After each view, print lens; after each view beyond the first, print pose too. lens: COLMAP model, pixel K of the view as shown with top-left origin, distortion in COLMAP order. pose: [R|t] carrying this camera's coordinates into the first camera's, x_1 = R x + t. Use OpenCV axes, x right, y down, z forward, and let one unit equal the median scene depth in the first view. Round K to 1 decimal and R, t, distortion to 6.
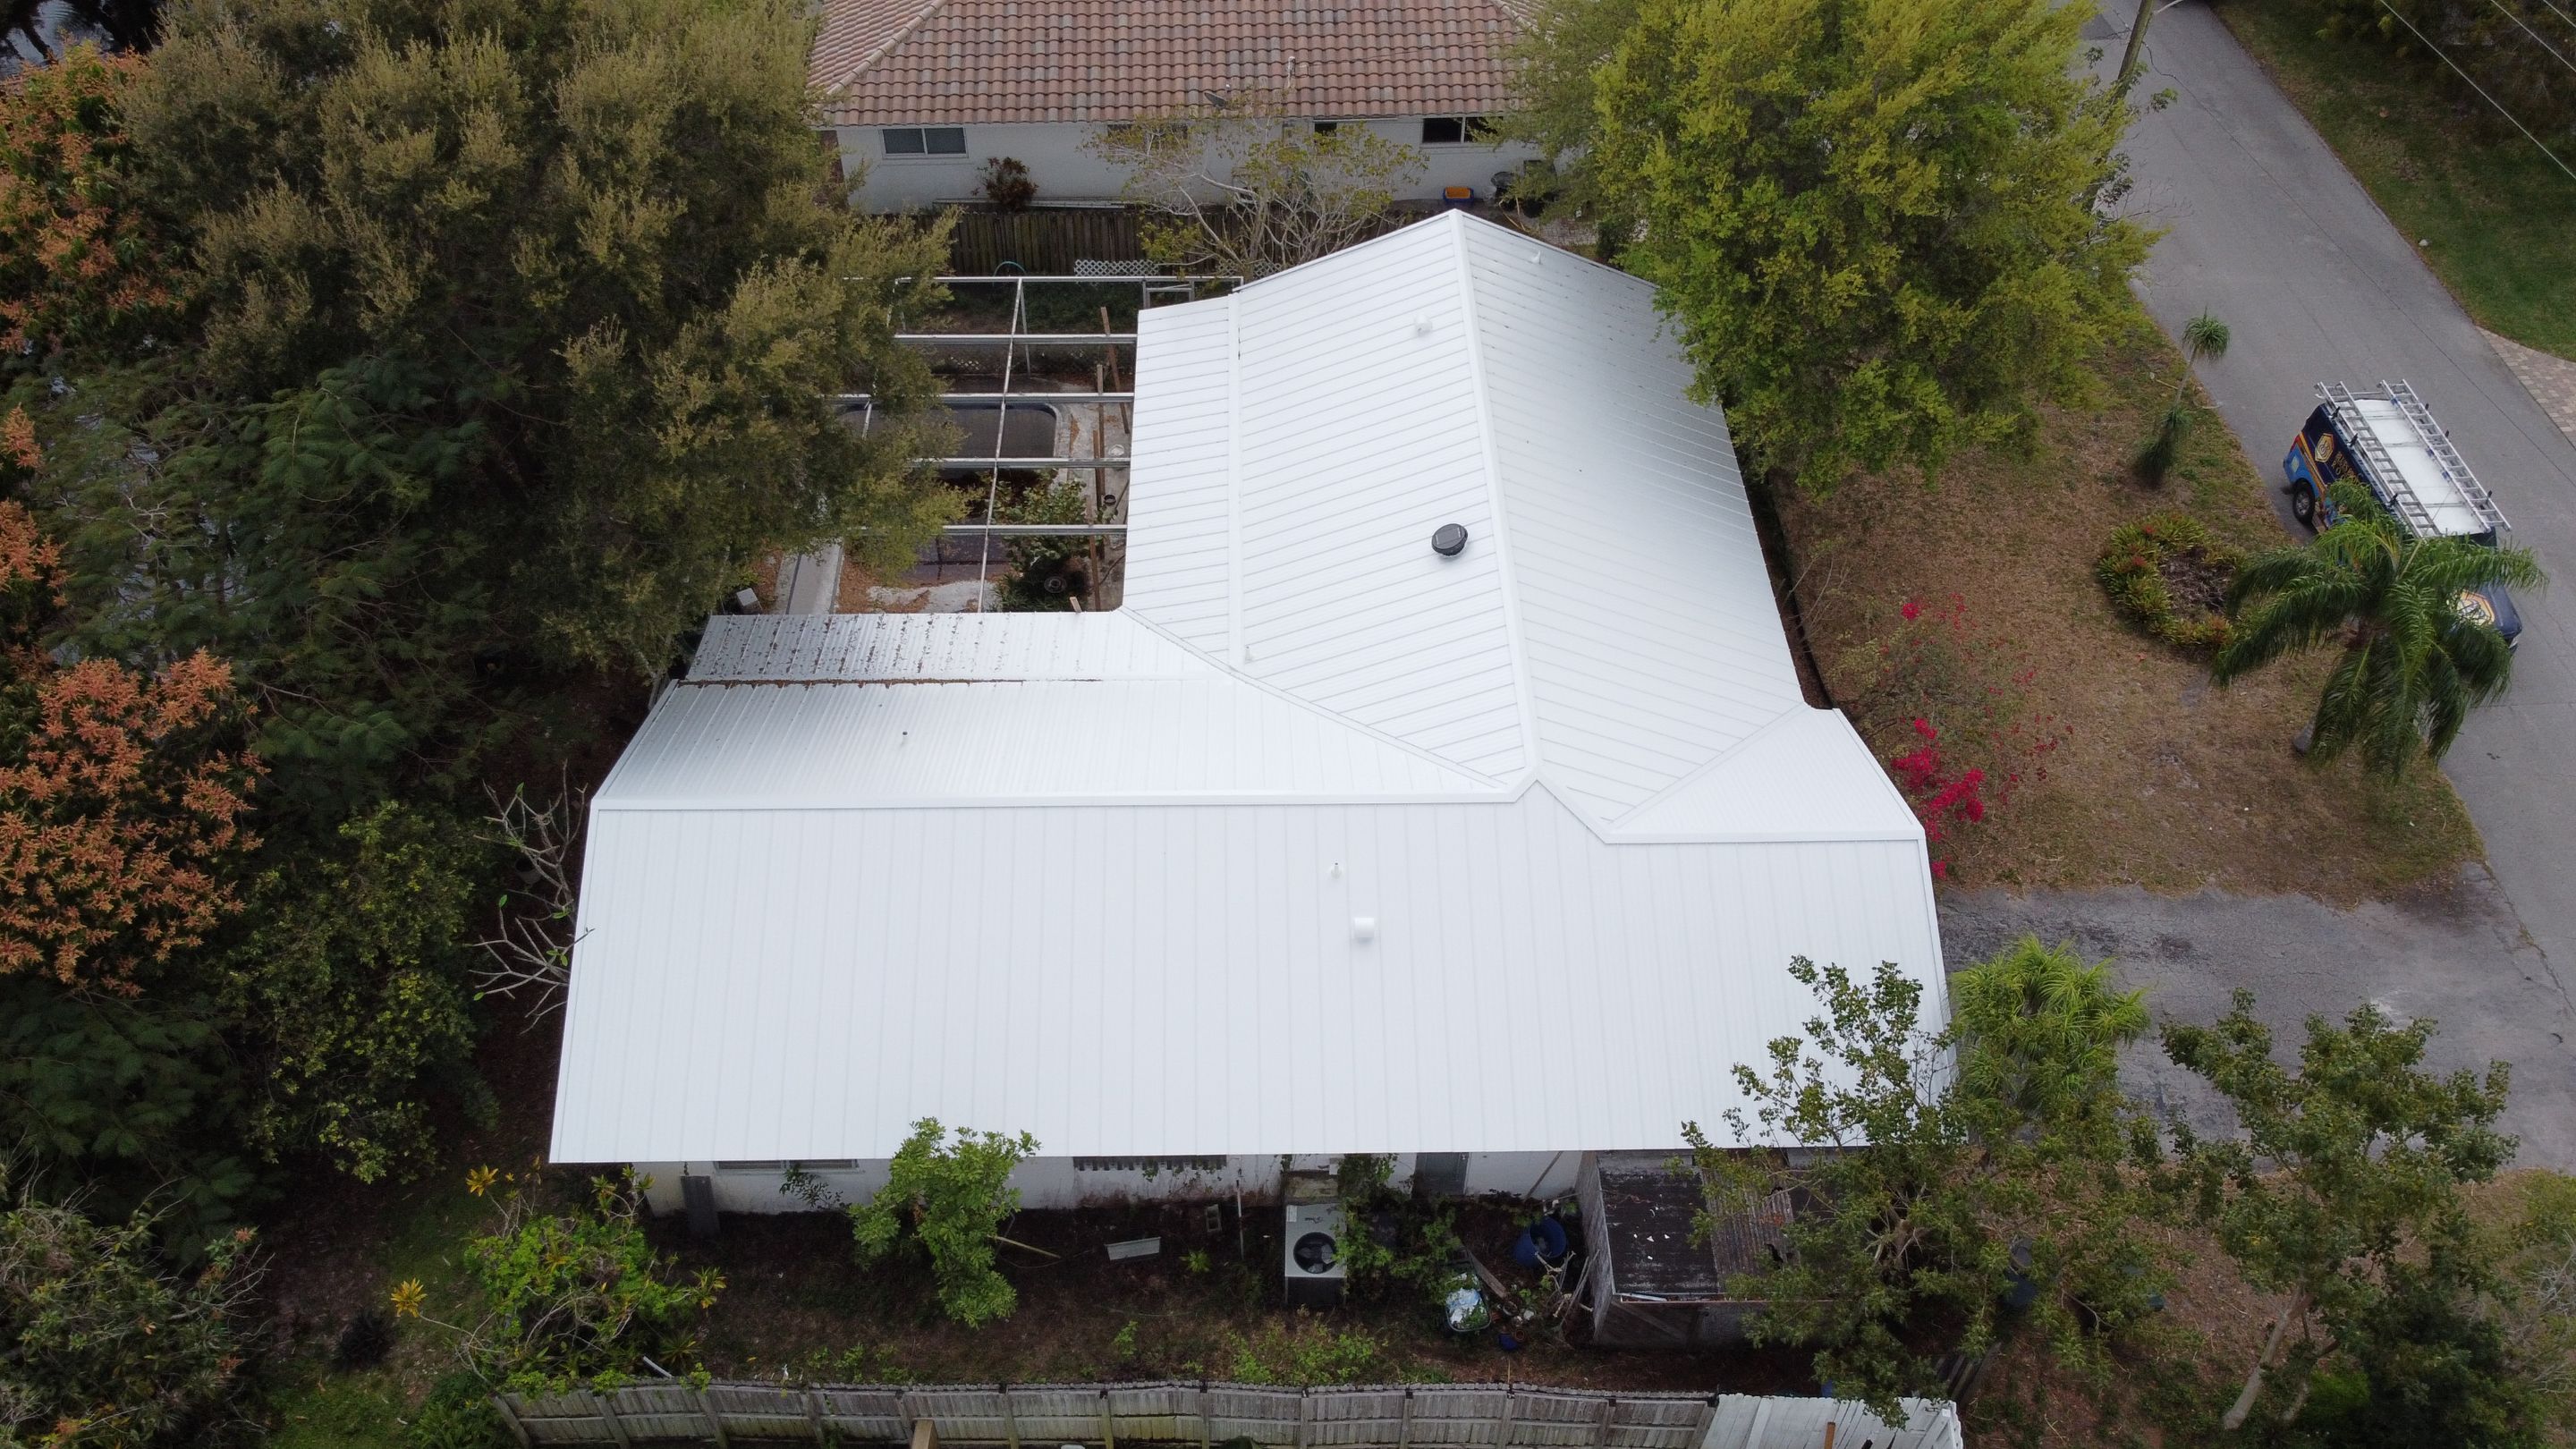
lens RADIAL K [[1915.2, 0, 1288.0], [0, 1915.2, 724.5], [0, 0, 1]] dist [0.056756, -0.120814]
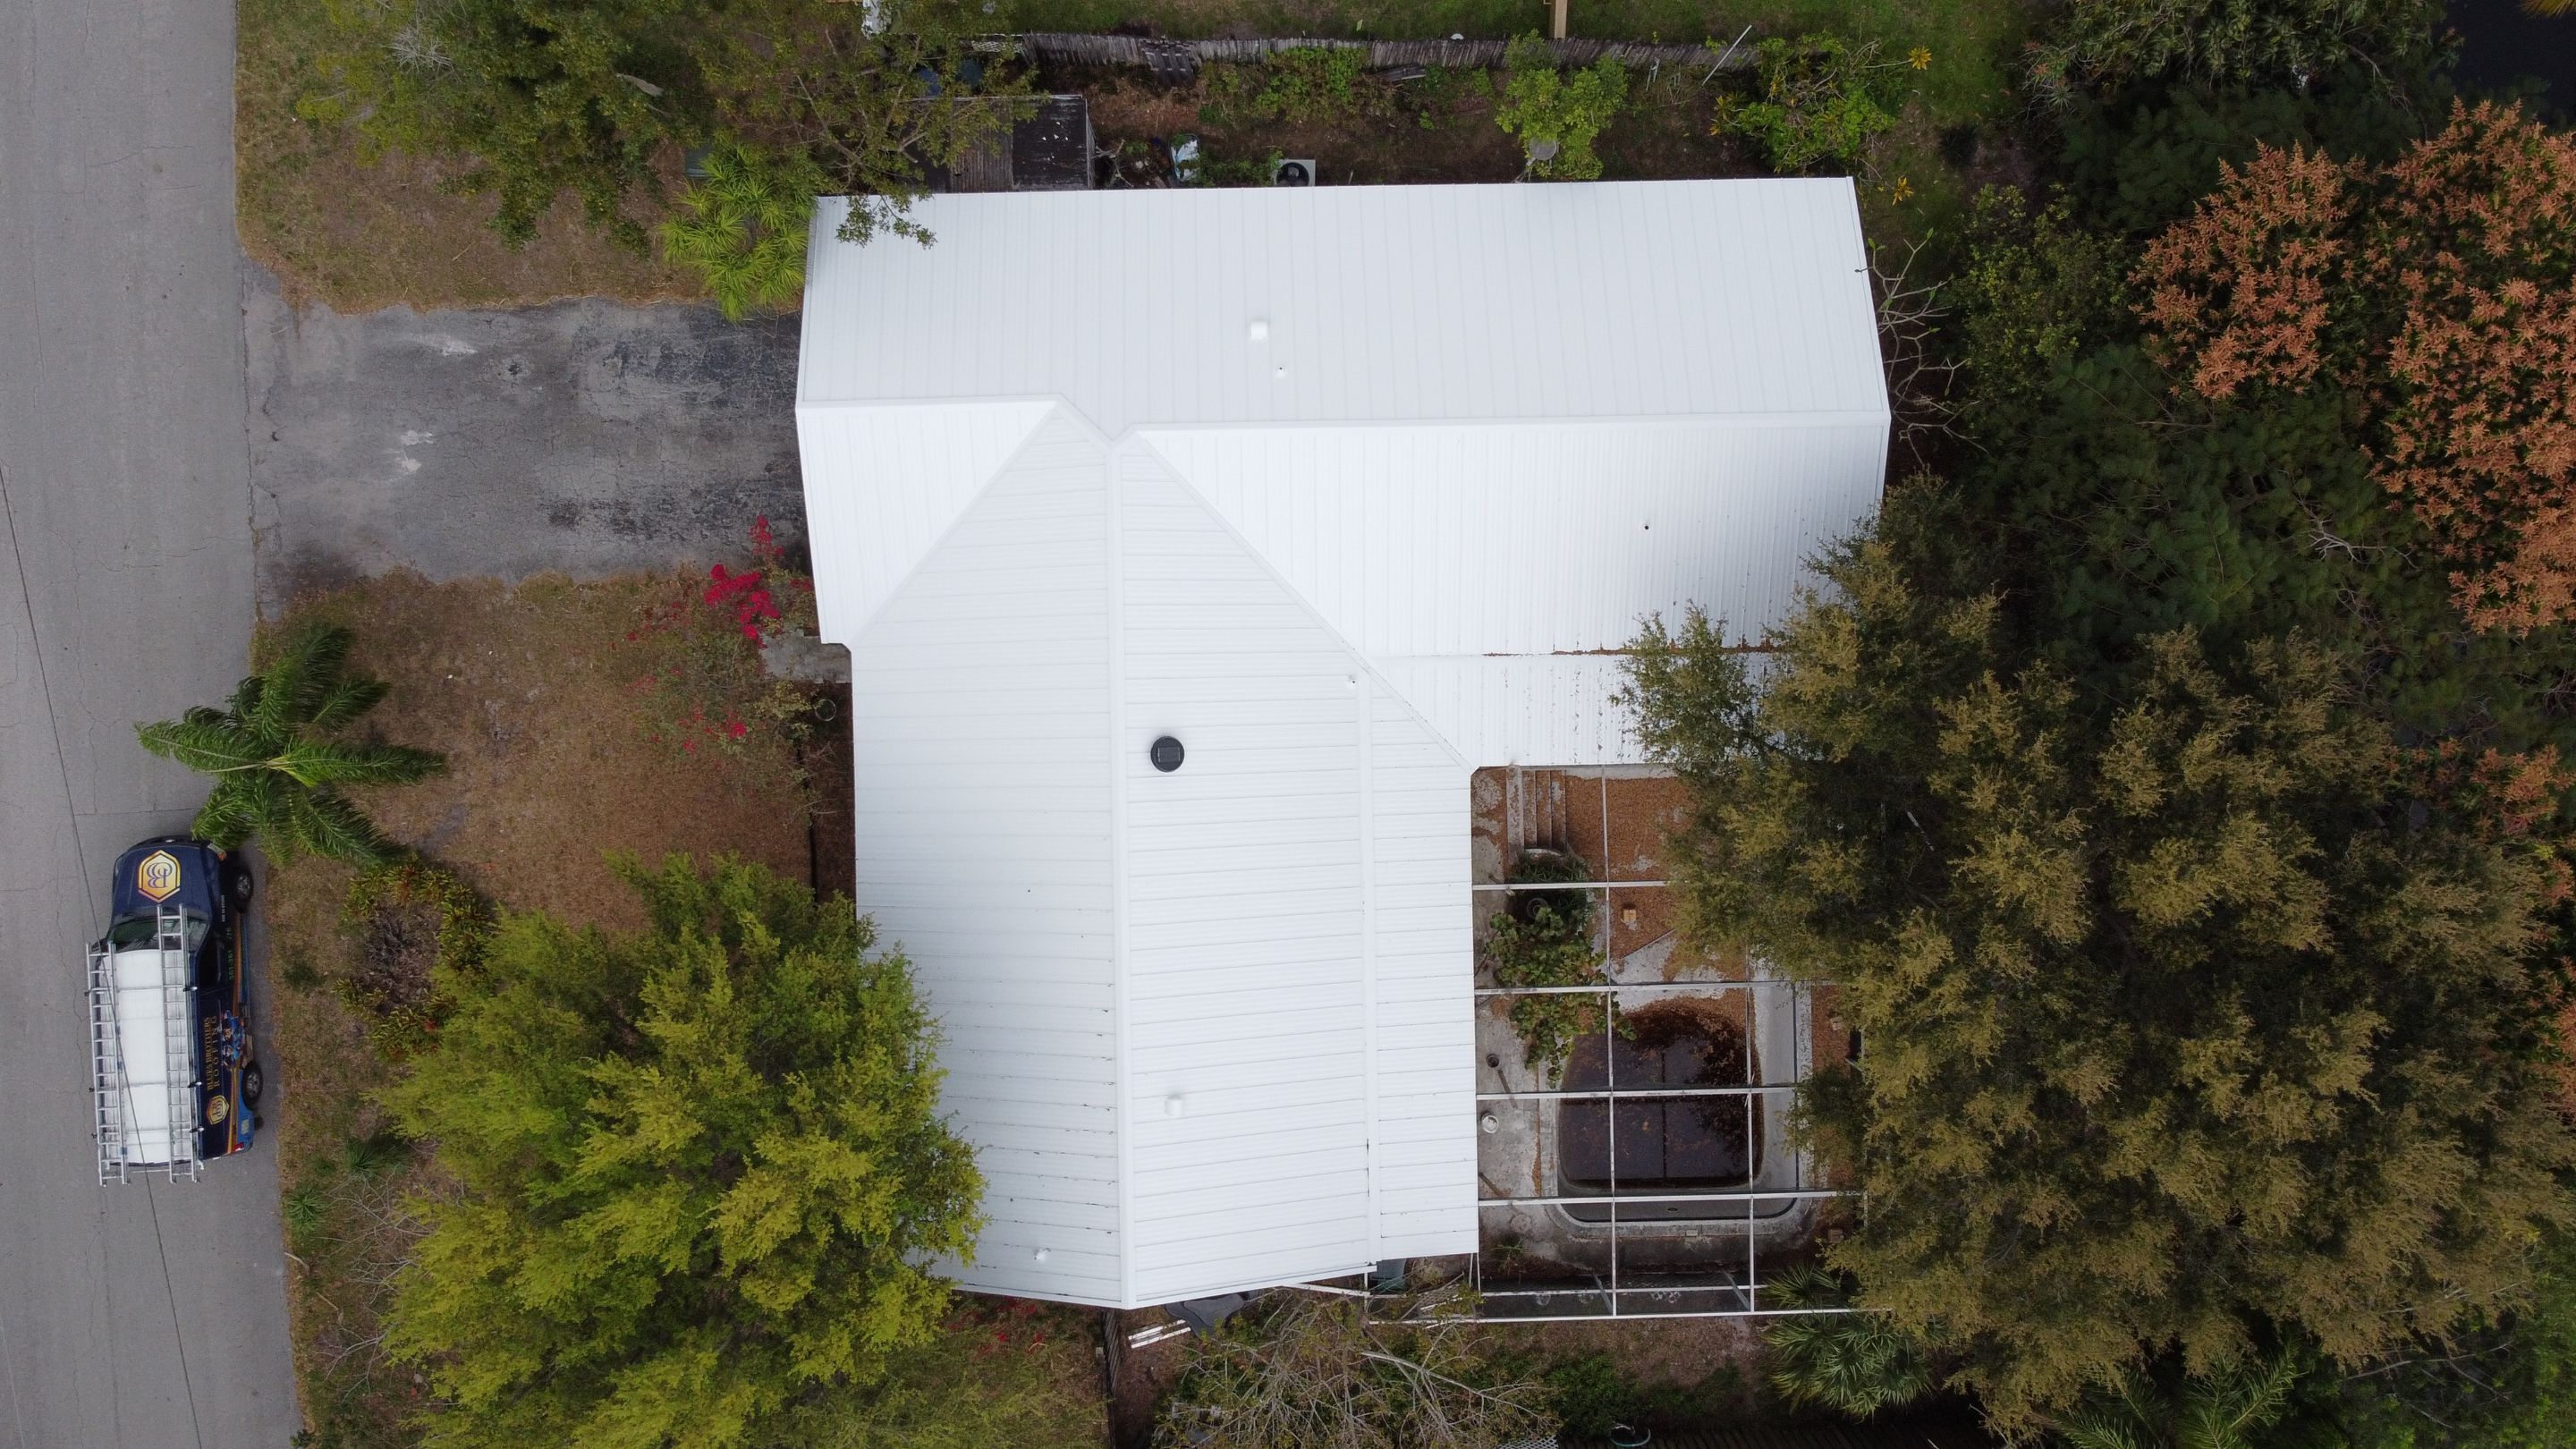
lens RADIAL K [[1934.3, 0, 1288.0], [0, 1934.3, 724.5], [0, 0, 1]] dist [-0.005269, -0.003019]
pose [[-0.999770, -0.005117, -0.020819, 0.039130], [-0.010212, -0.740170, 0.672343, -0.810937], [-0.018850, 0.672401, 0.739947, 0.199152]]
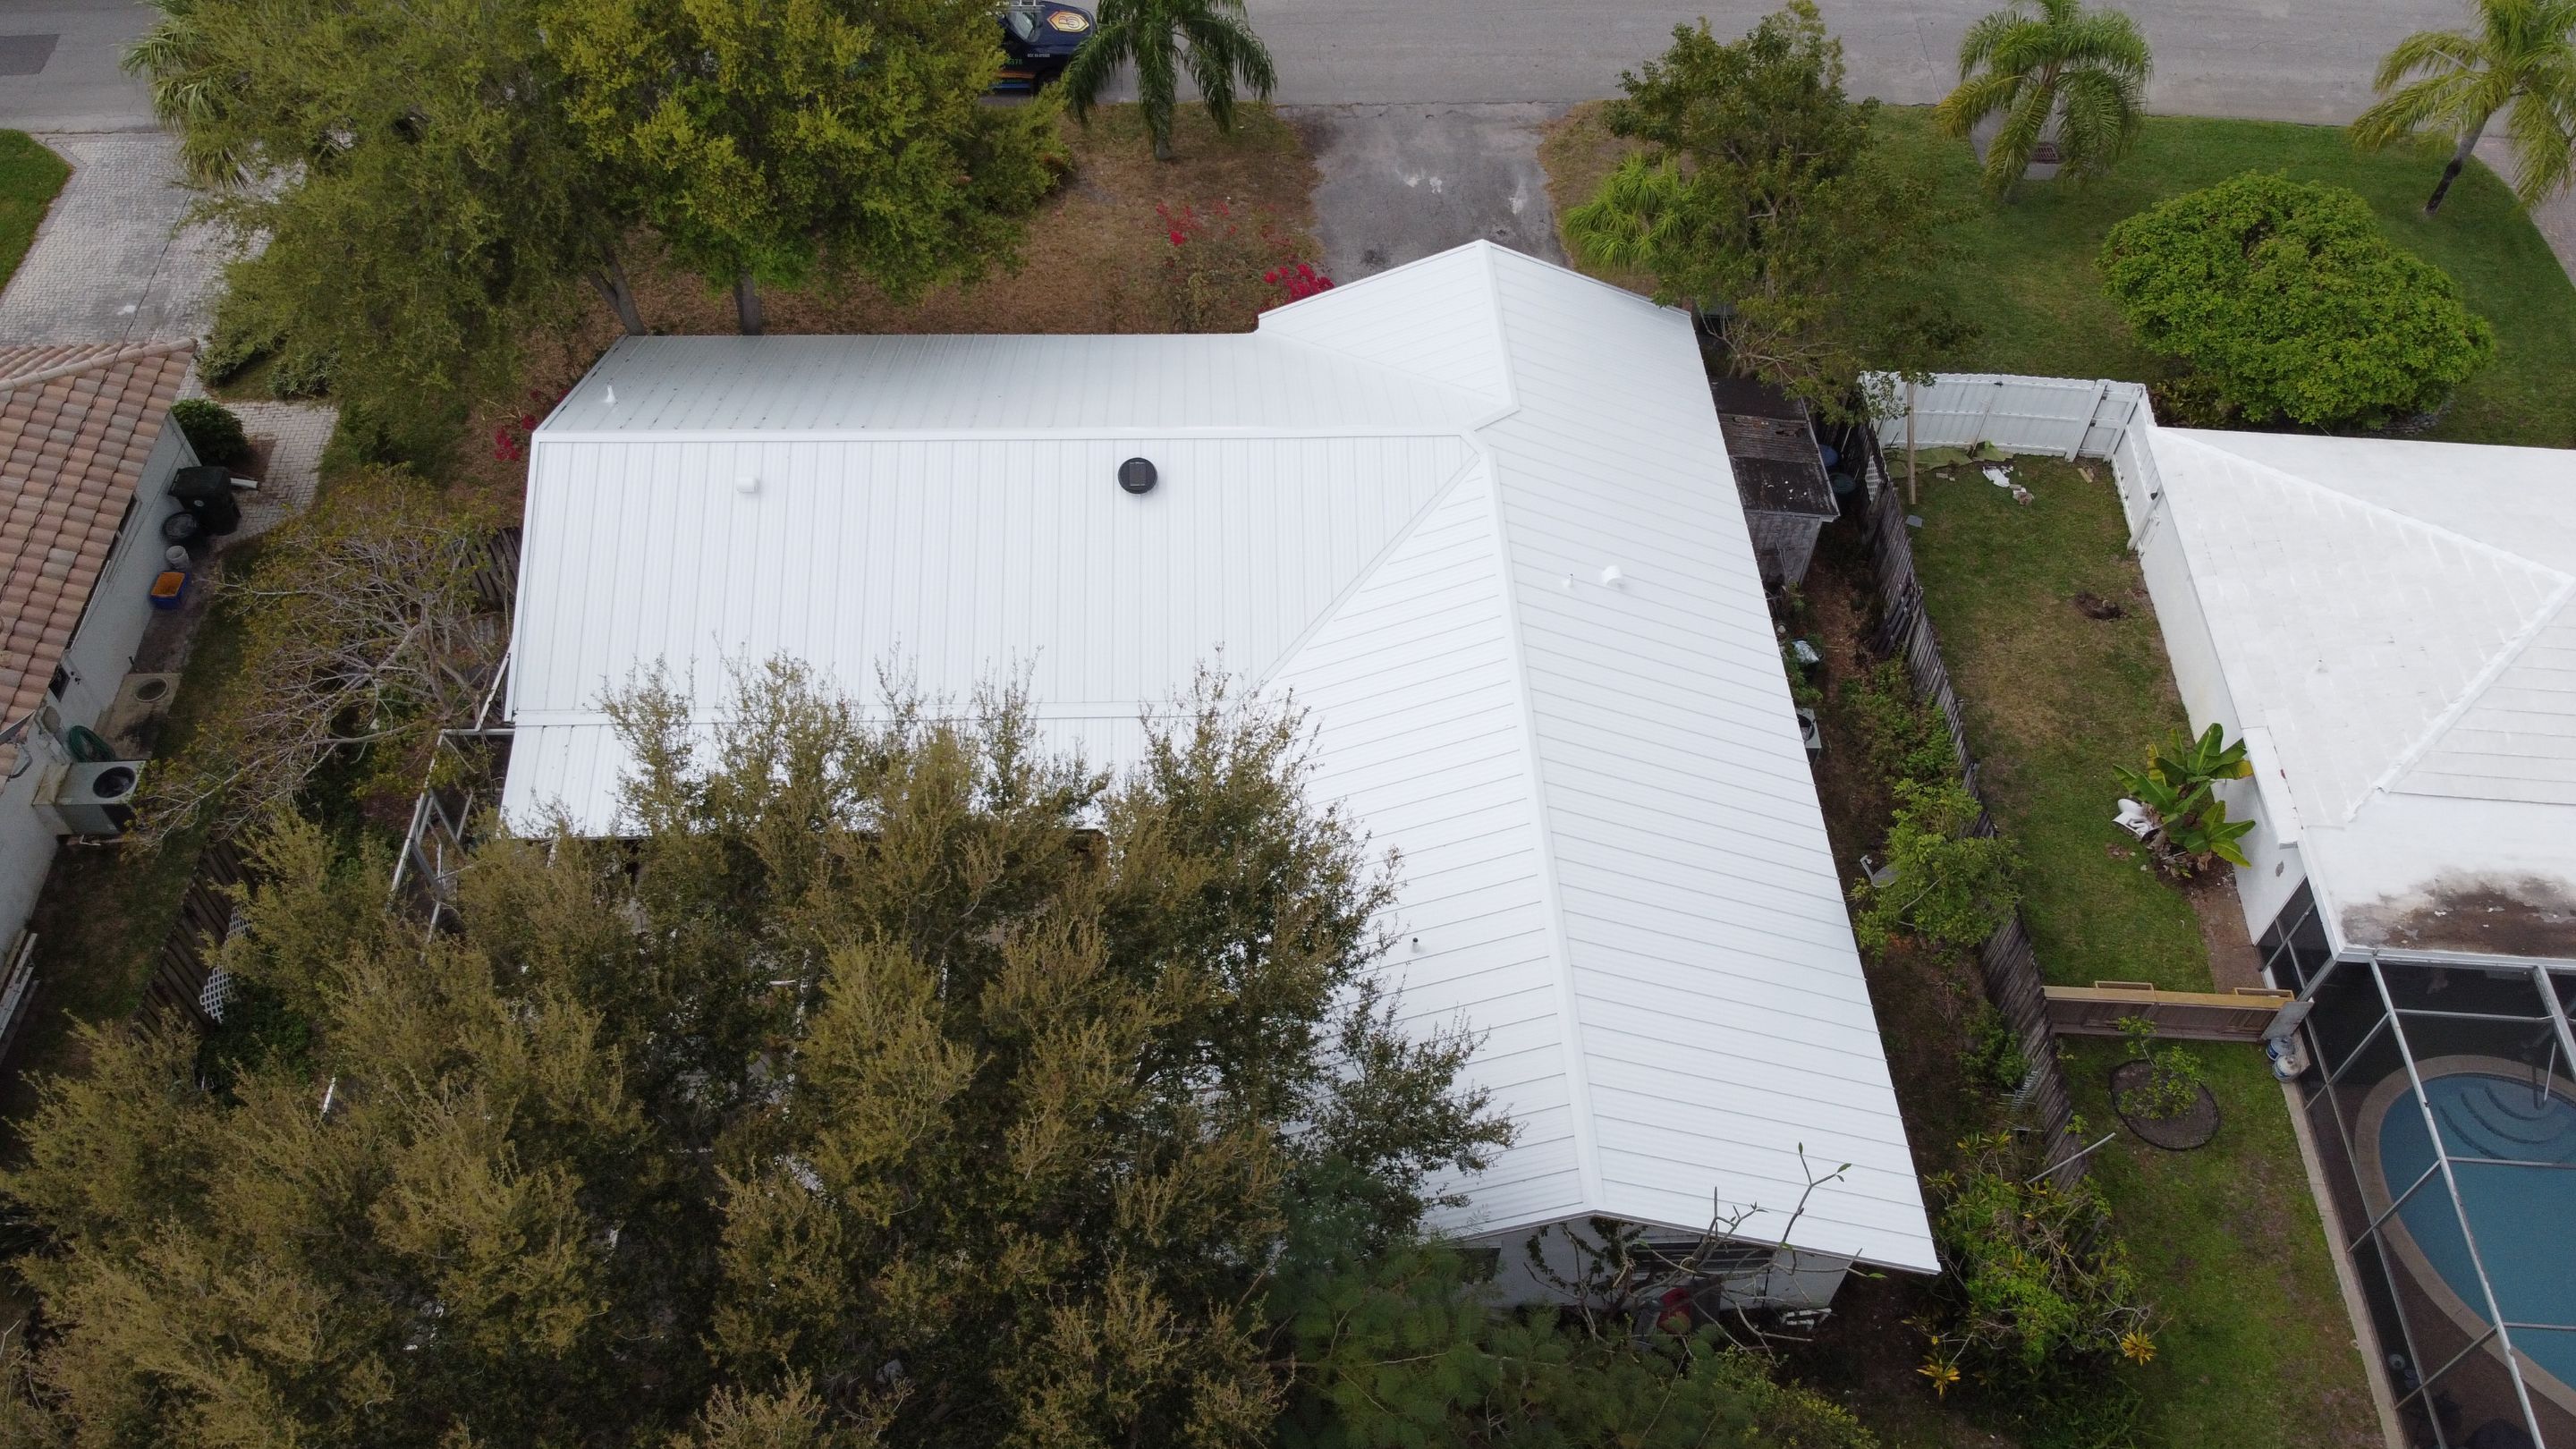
lens RADIAL K [[1915.2, 0, 1288.0], [0, 1915.2, 724.5], [0, 0, 1]] dist [0.056756, -0.120814]
pose [[-0.012263, -0.783101, 0.621774, -0.627842], [0.710295, 0.430847, 0.556644, -0.532618], [-0.703798, 0.448469, 0.550949, 0.476620]]
